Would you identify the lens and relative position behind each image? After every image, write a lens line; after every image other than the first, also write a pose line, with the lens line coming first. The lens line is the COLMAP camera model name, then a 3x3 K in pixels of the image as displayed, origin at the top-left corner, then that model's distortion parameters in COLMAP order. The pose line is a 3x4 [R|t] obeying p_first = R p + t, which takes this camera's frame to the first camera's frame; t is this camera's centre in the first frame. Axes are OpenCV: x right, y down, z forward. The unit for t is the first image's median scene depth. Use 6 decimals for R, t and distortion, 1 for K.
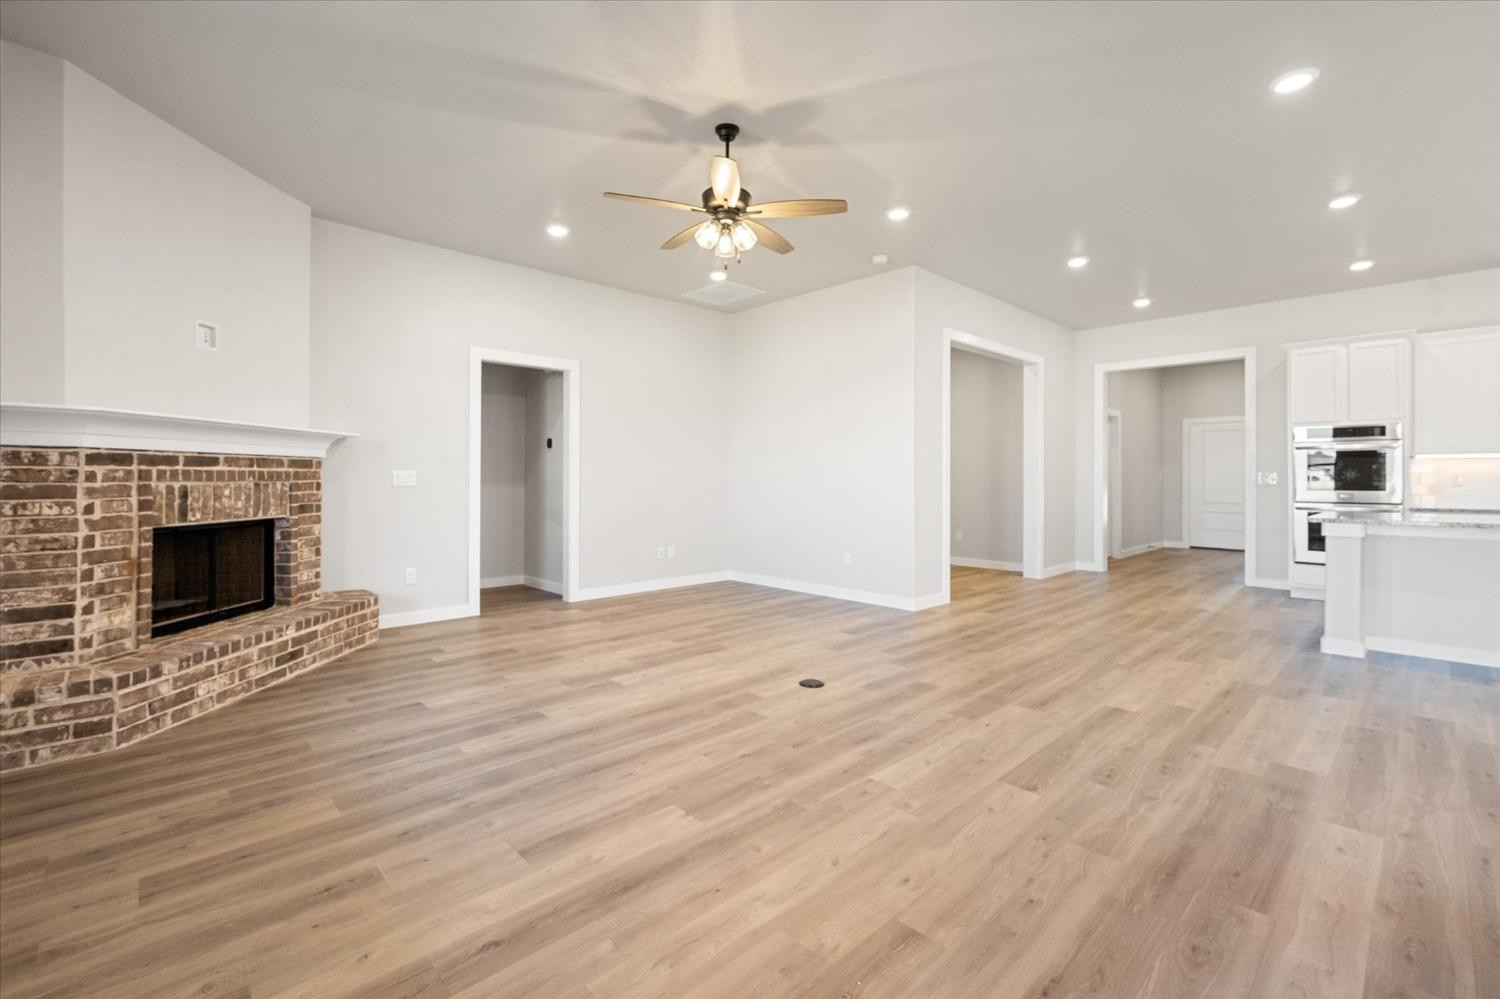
lens RADIAL K [[656.5, 0, 740.4], [0, 656.5, 488.2], [0, 0, 1]] dist [0.001033, -0.000238]
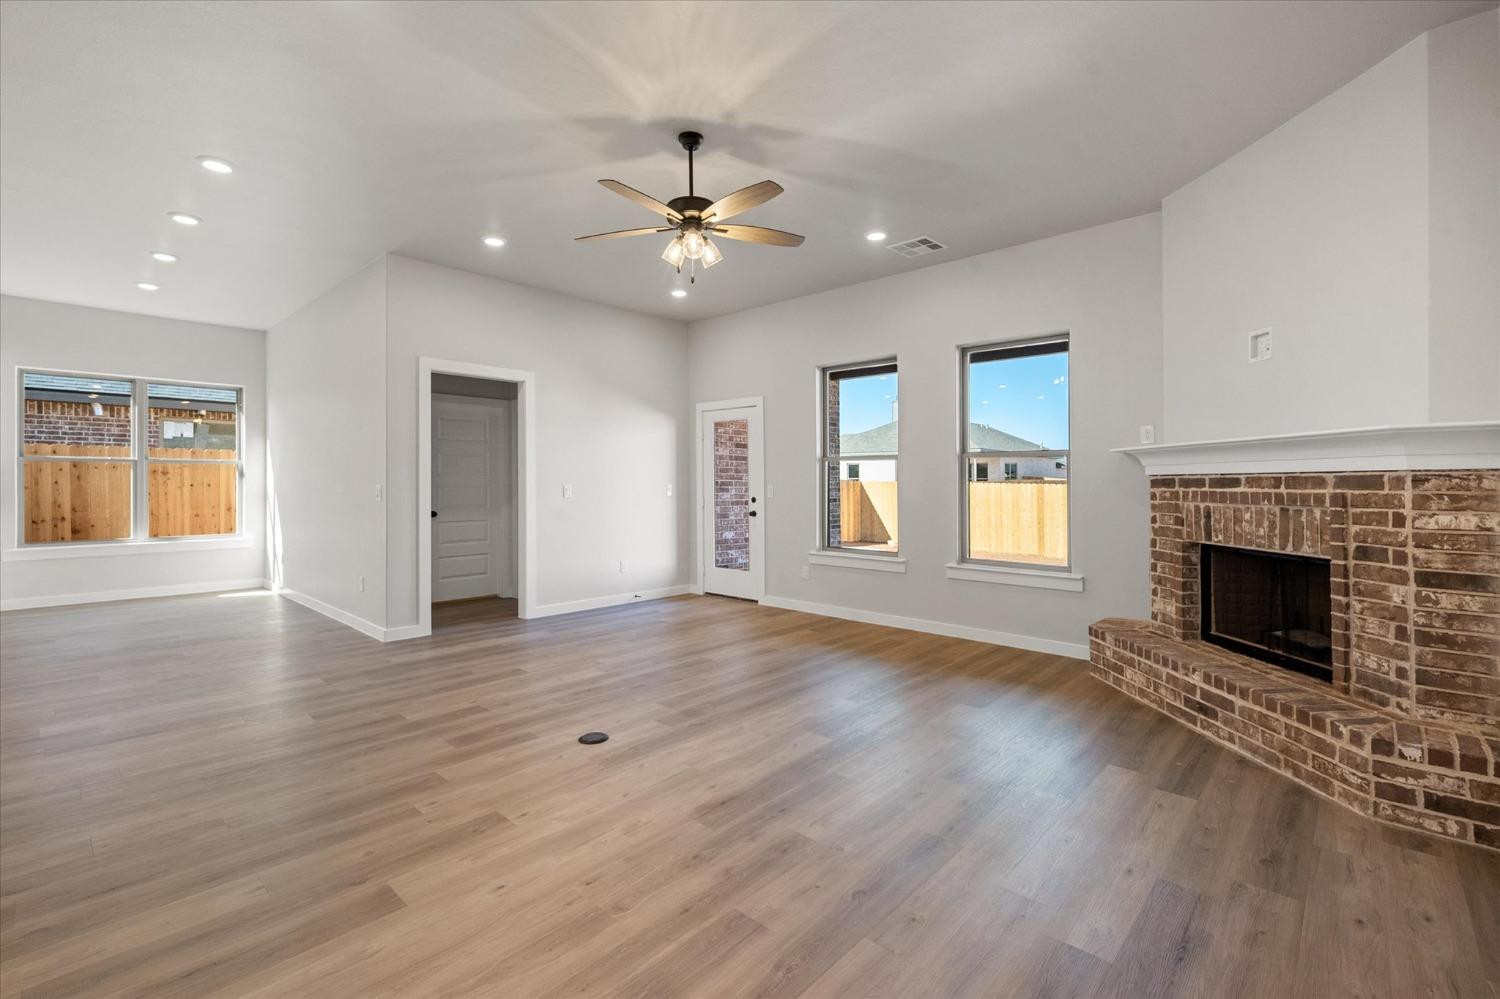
lens RADIAL K [[656.5, 0, 748.3], [0, 656.5, 496.7], [0, 0, 1]] dist [0.001033, -0.000238]
pose [[-0.997156, -0.001092, -0.075361, -0.030900], [-0.003973, 0.999266, 0.038096, -0.056513], [0.075264, 0.038287, -0.996428, 1.989259]]
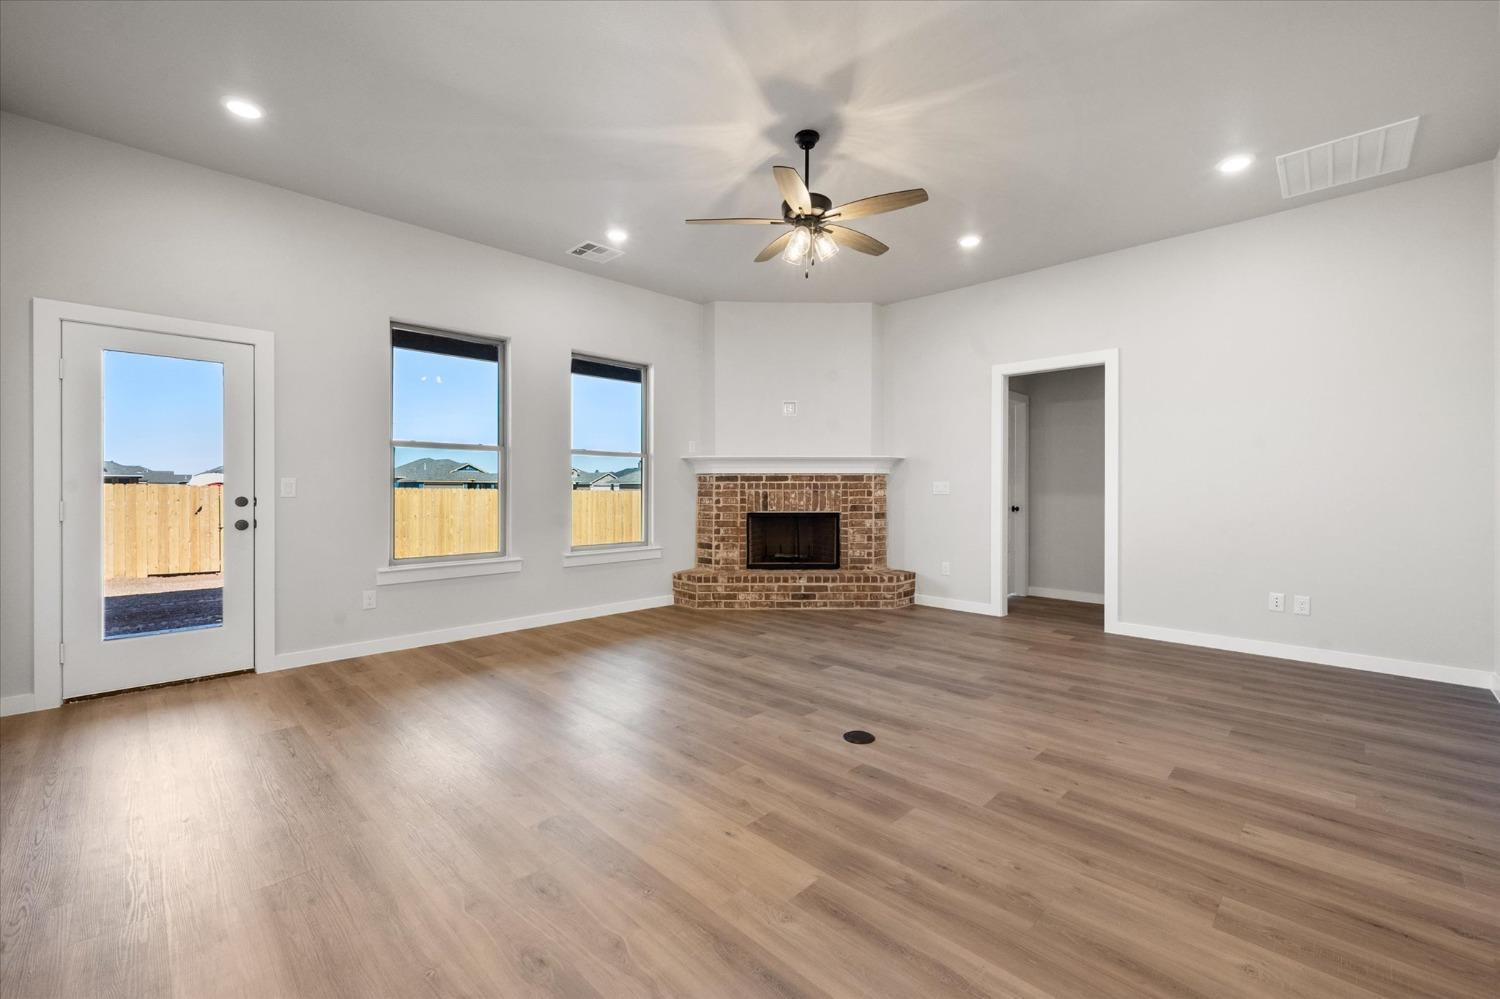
lens RADIAL K [[615.2, 0, 750.2], [0, 615.2, 502.7], [0, 0, 1]] dist [0.002034, -0.000986]
pose [[0.036915, 0.022260, -0.999070, 0.922306], [-0.017254, 0.999617, 0.021635, -0.009366], [0.999169, 0.016440, 0.037285, 0.887952]]
